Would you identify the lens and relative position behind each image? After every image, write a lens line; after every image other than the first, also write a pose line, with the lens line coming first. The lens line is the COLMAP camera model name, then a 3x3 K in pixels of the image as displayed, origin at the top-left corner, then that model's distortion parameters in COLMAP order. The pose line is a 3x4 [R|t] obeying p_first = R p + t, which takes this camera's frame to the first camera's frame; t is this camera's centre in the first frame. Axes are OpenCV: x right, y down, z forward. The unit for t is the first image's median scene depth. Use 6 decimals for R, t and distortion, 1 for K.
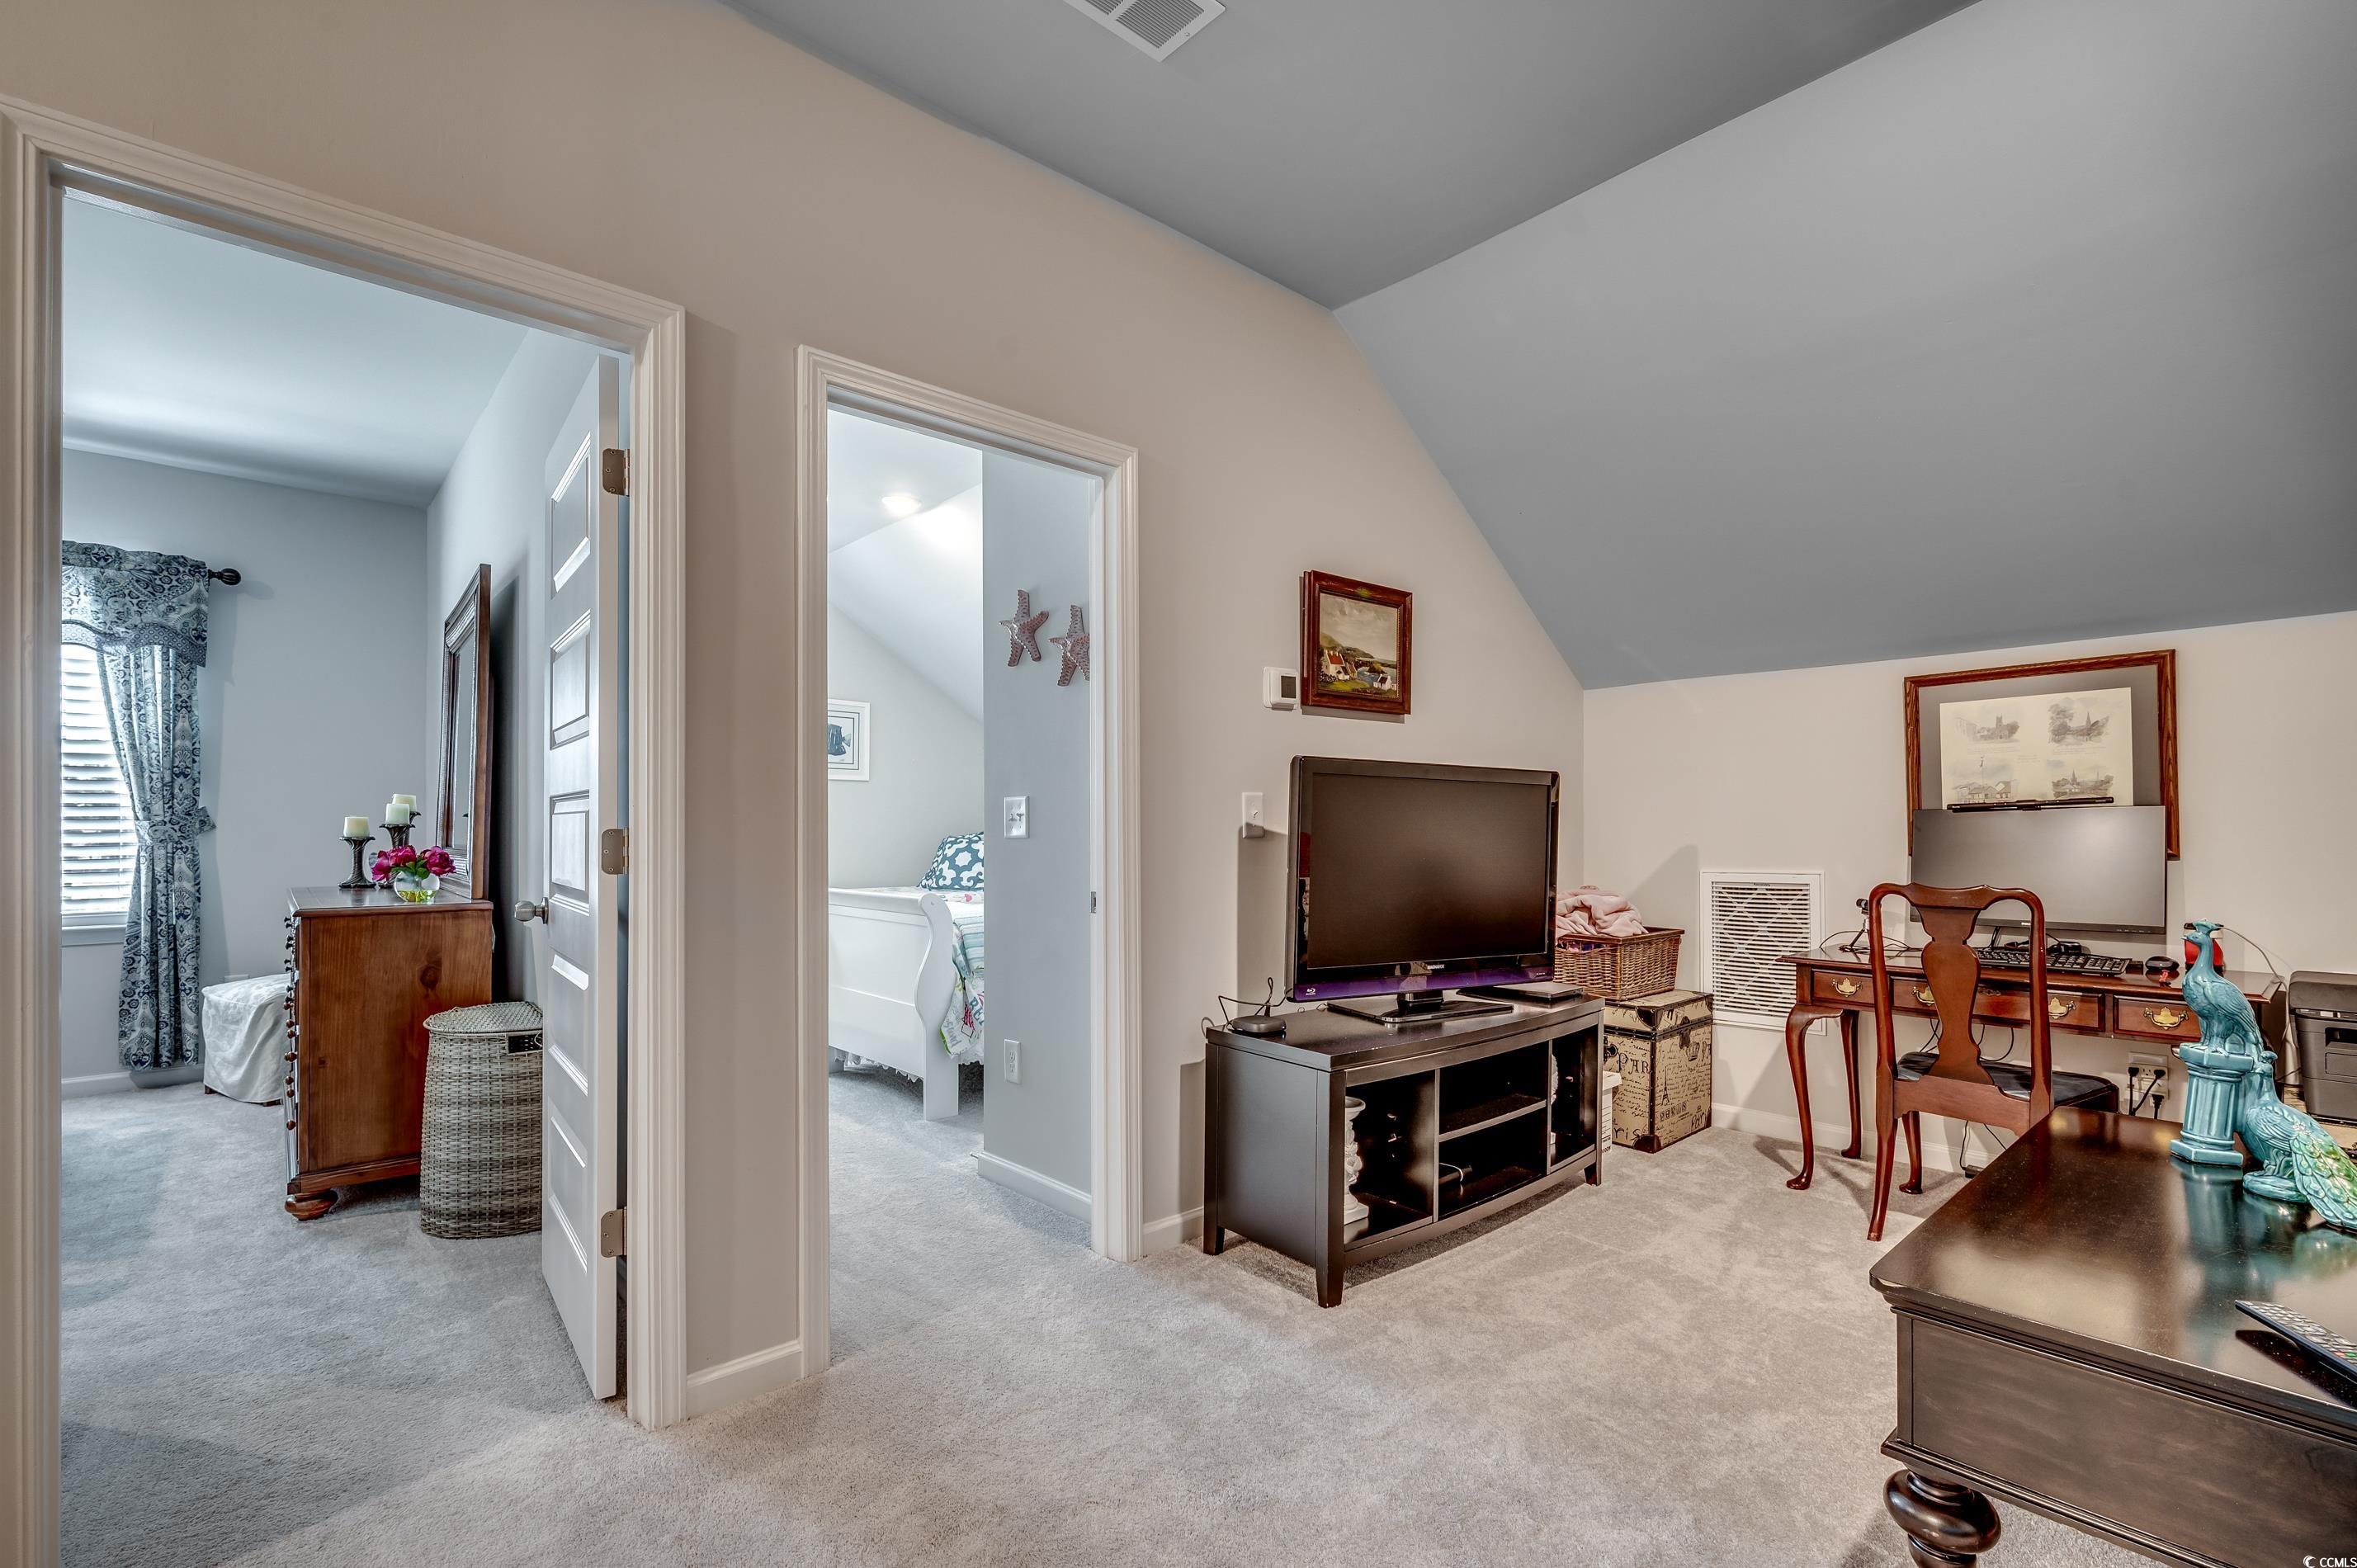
lens RADIAL K [[1061.3, 0, 1185.7], [0, 1061.3, 803.8], [0, 0, 1]] dist [-0.001663, -0.000079]
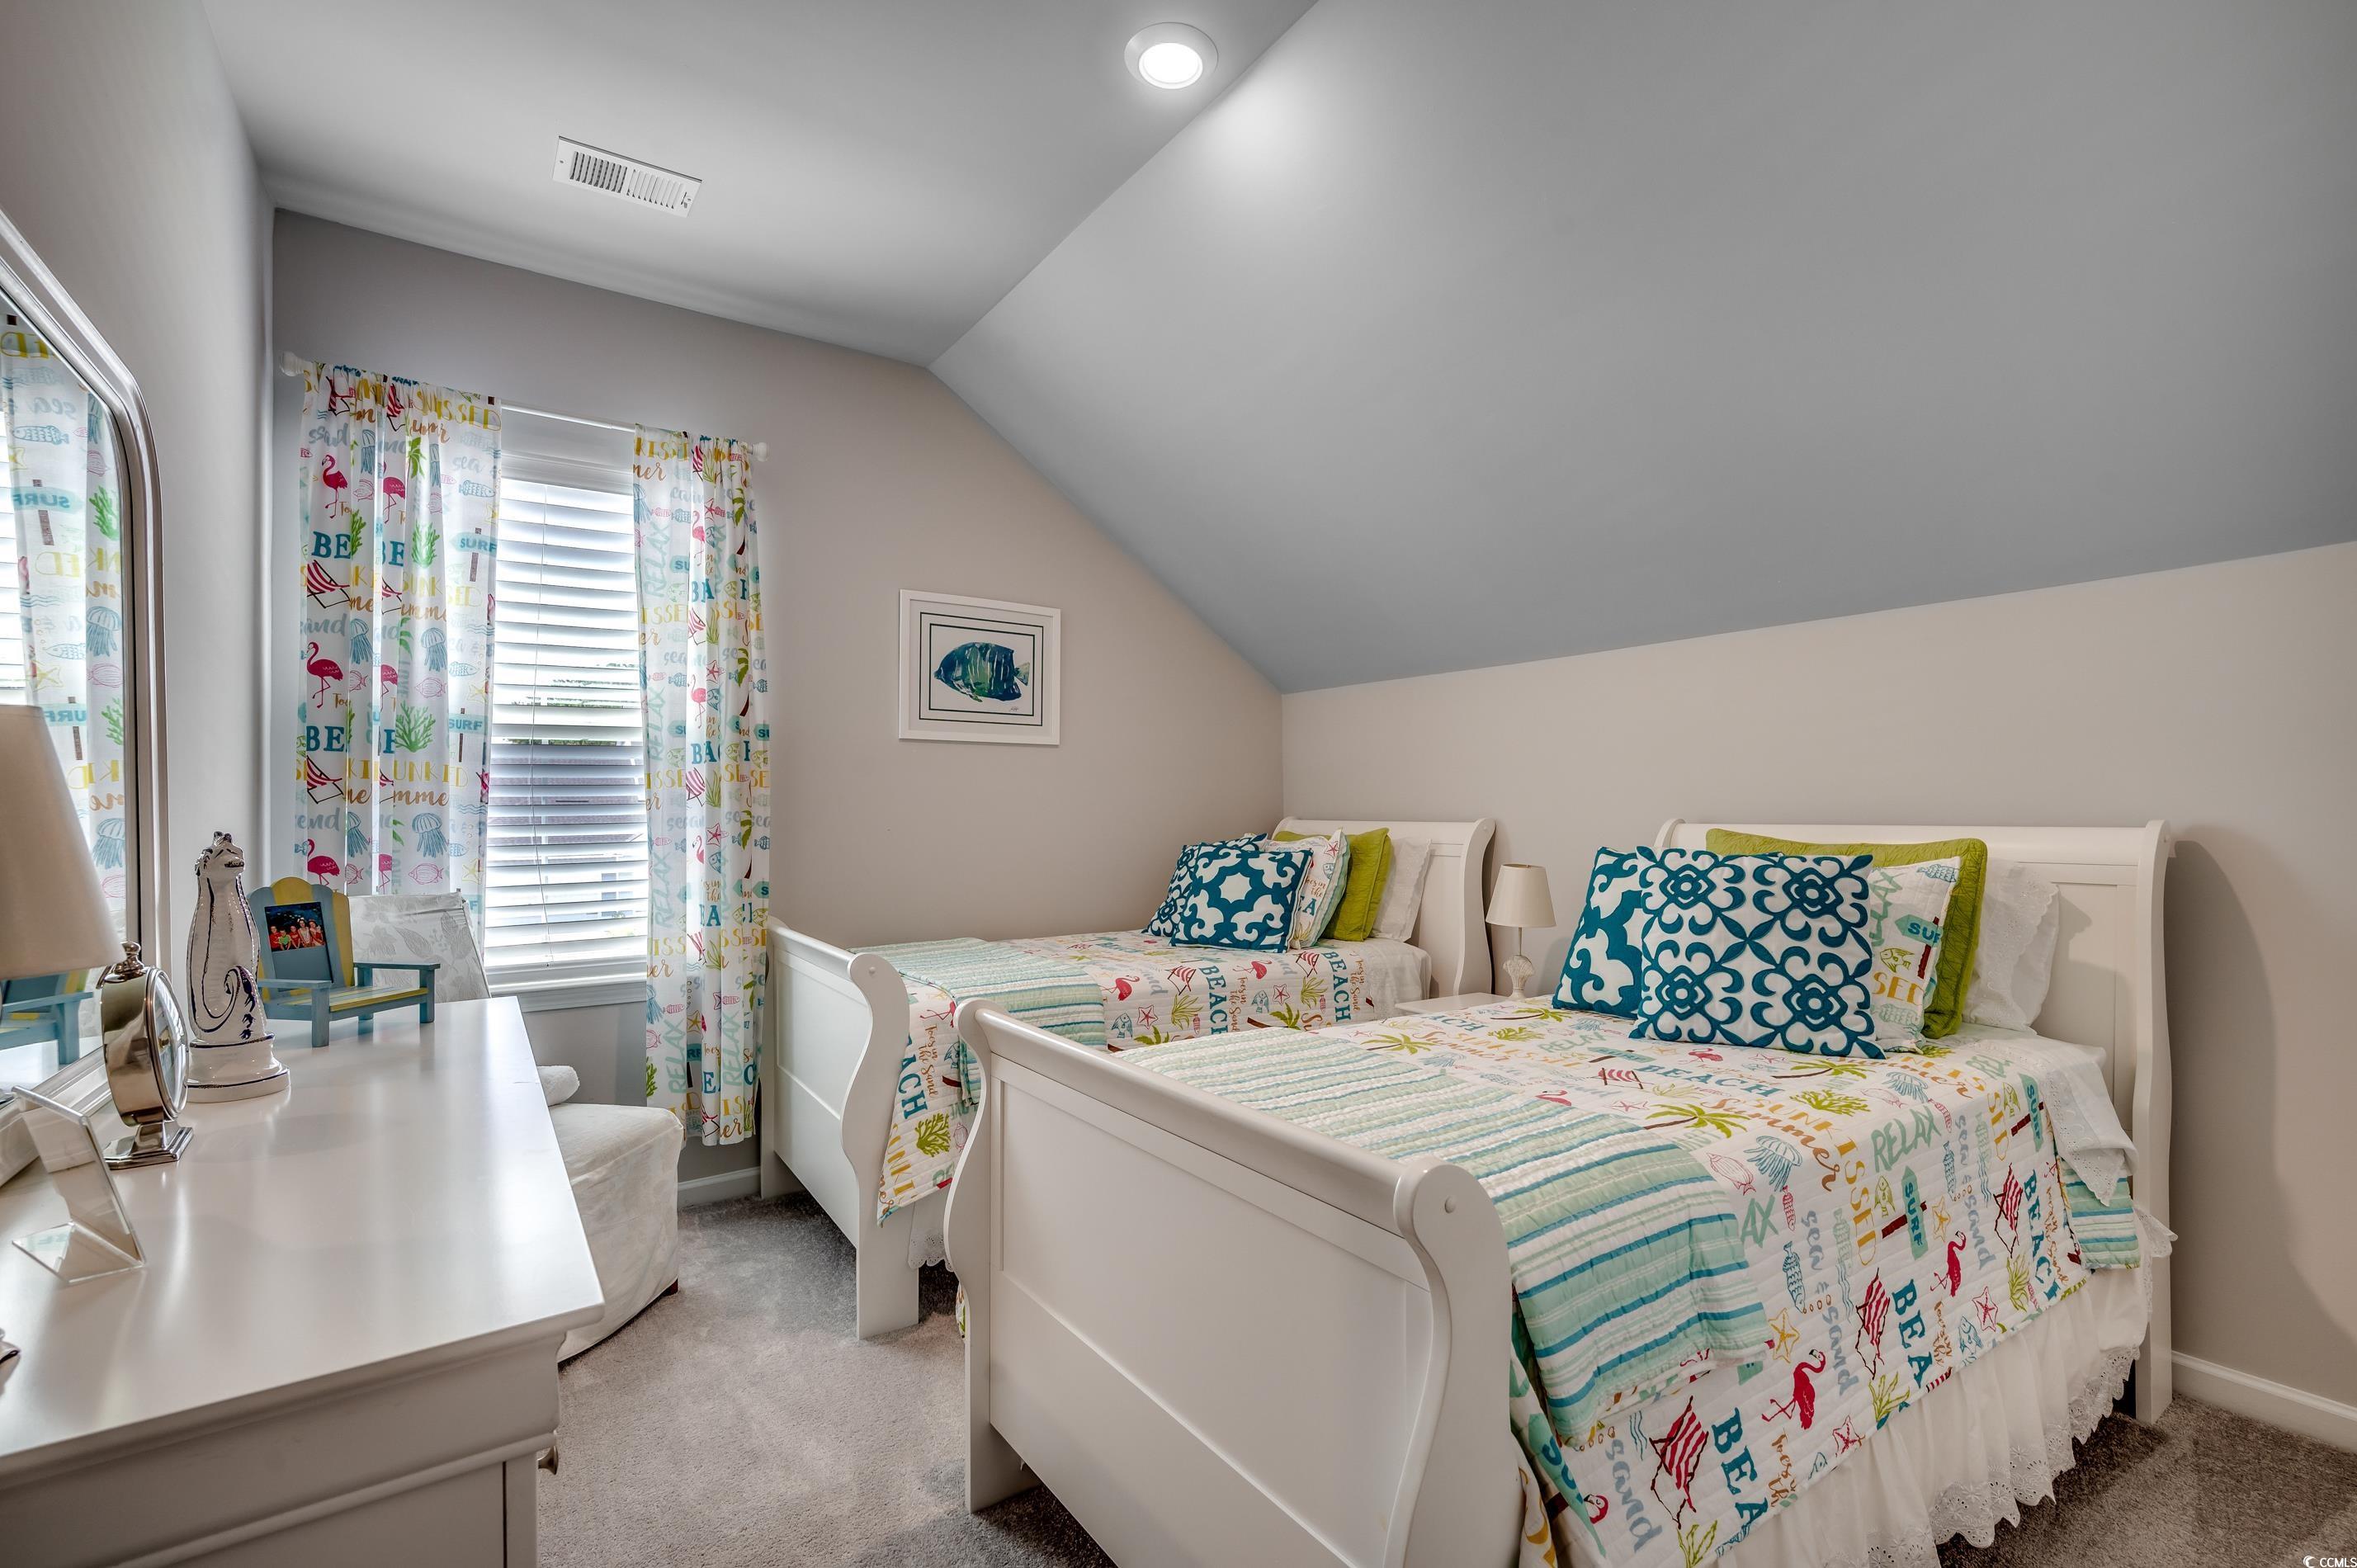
lens RADIAL K [[1061.3, 0, 1180.8], [0, 1061.3, 799.3], [0, 0, 1]] dist [-0.001663, -0.000079]
pose [[0.989896, -0.003122, -0.141759, -0.183102], [0.004690, 0.999931, 0.010729, 0.001604], [0.141716, -0.011285, 0.989843, 0.531524]]
